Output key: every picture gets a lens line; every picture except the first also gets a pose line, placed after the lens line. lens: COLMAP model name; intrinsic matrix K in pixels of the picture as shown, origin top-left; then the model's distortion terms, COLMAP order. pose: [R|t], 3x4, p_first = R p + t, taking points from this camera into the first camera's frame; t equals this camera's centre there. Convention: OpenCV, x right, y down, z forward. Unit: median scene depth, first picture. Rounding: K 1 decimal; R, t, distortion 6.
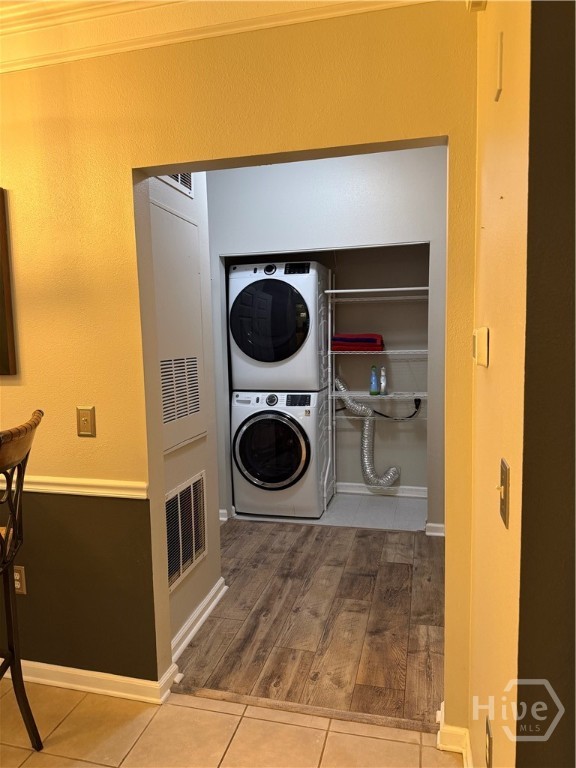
lens RADIAL K [[538.2, 0, 288.0], [0, 538.2, 384.0], [0, 0, 1]] dist [0.003366, -0.002199]
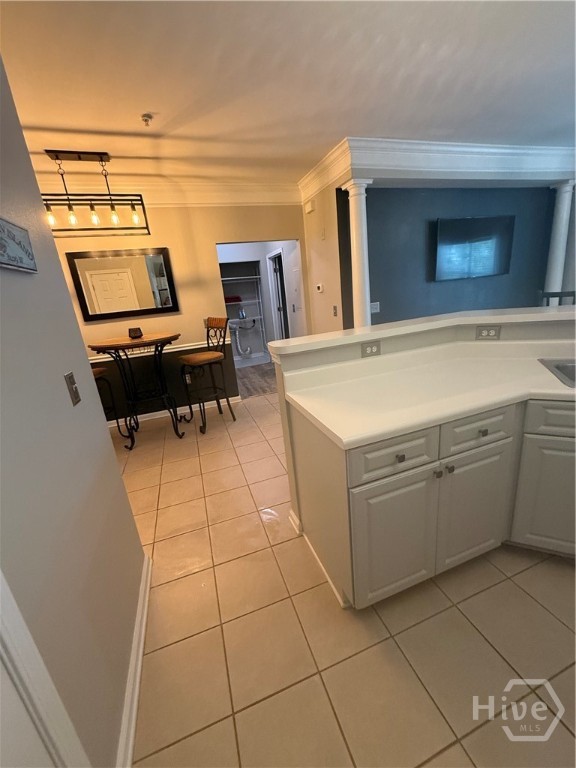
lens RADIAL K [[305.4, 0, 289.0], [0, 305.4, 381.7], [0, 0, 1]] dist [-0.000800, -0.000323]
pose [[0.836180, -0.214455, 0.504790, -0.462232], [0.130253, 0.971701, 0.197054, 0.052544], [-0.532764, -0.099022, 0.840450, -0.410888]]
